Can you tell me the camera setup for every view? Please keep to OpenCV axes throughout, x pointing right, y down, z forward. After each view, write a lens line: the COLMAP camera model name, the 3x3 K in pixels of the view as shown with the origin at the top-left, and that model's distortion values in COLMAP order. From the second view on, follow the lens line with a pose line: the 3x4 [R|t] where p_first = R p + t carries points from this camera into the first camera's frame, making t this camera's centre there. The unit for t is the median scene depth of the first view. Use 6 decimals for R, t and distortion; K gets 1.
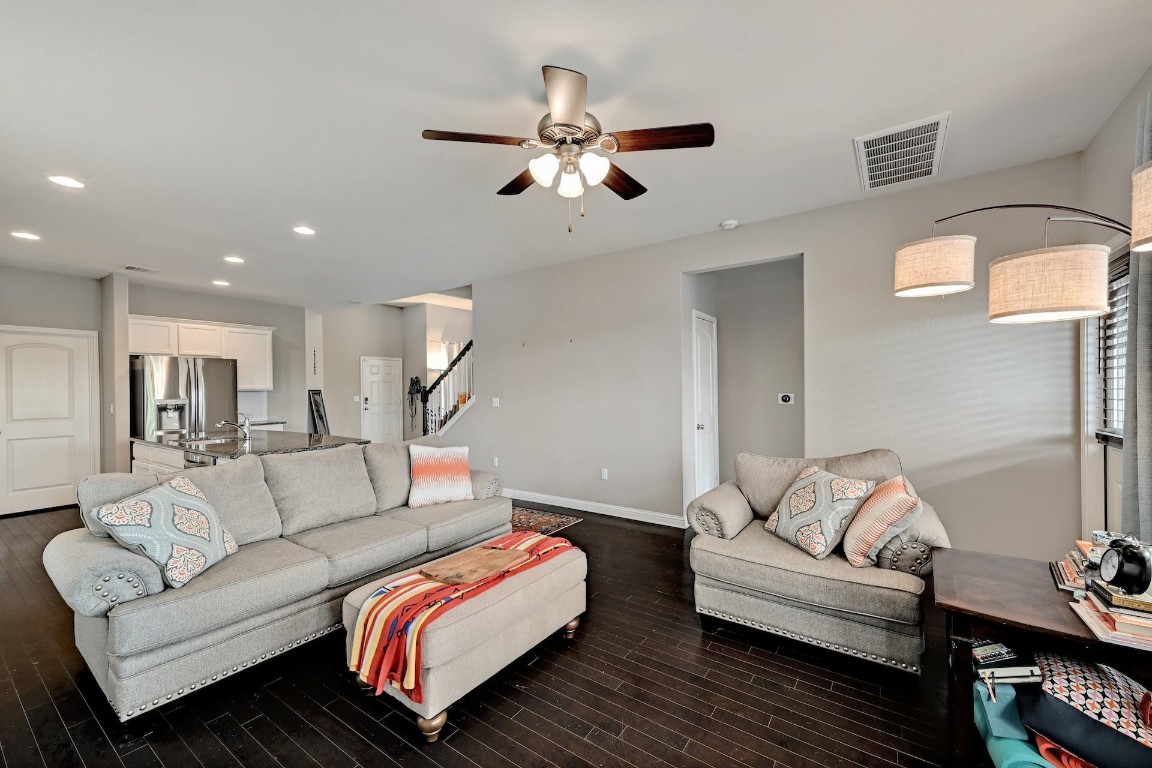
lens RADIAL K [[446.9, 0, 574.6], [0, 446.9, 389.1], [0, 0, 1]] dist [-0.008848, 0.001301]
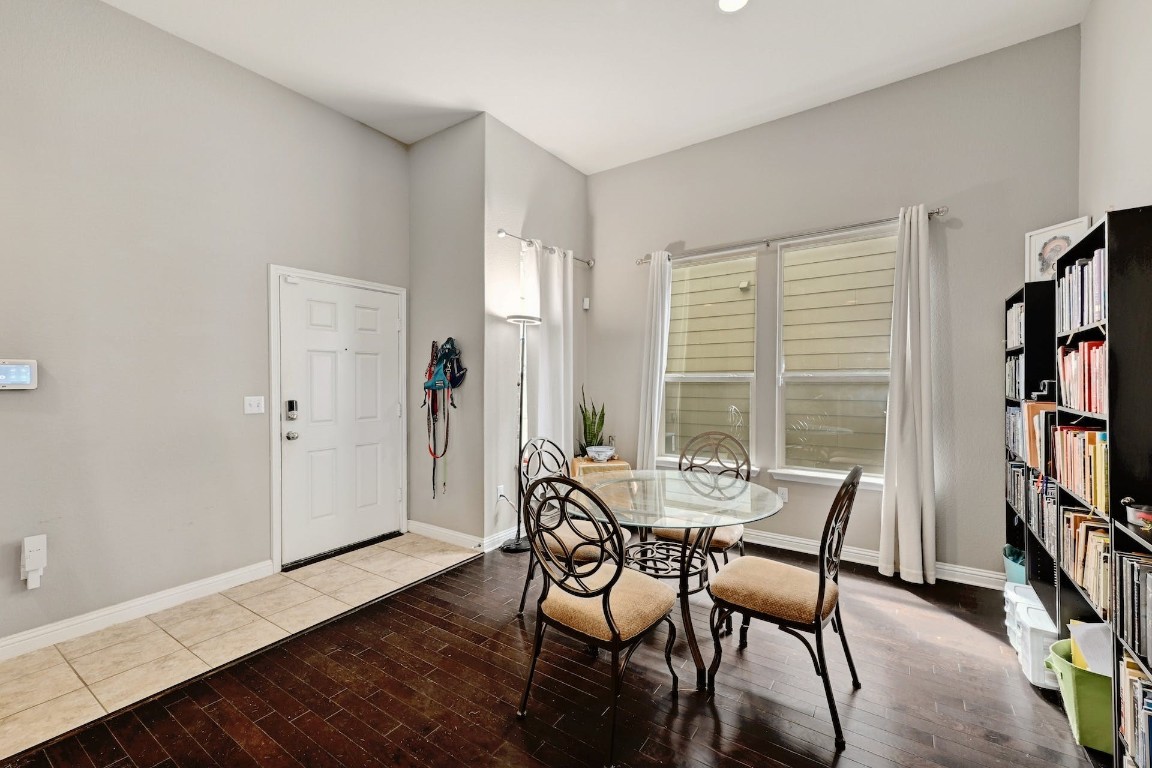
lens RADIAL K [[446.9, 0, 582.4], [0, 446.9, 382.4], [0, 0, 1]] dist [-0.008848, 0.001301]
pose [[0.999816, 0.009916, 0.016406, -0.259426], [-0.009832, 0.999938, -0.005171, 0.005902], [-0.016457, 0.005009, 0.999852, 0.662082]]
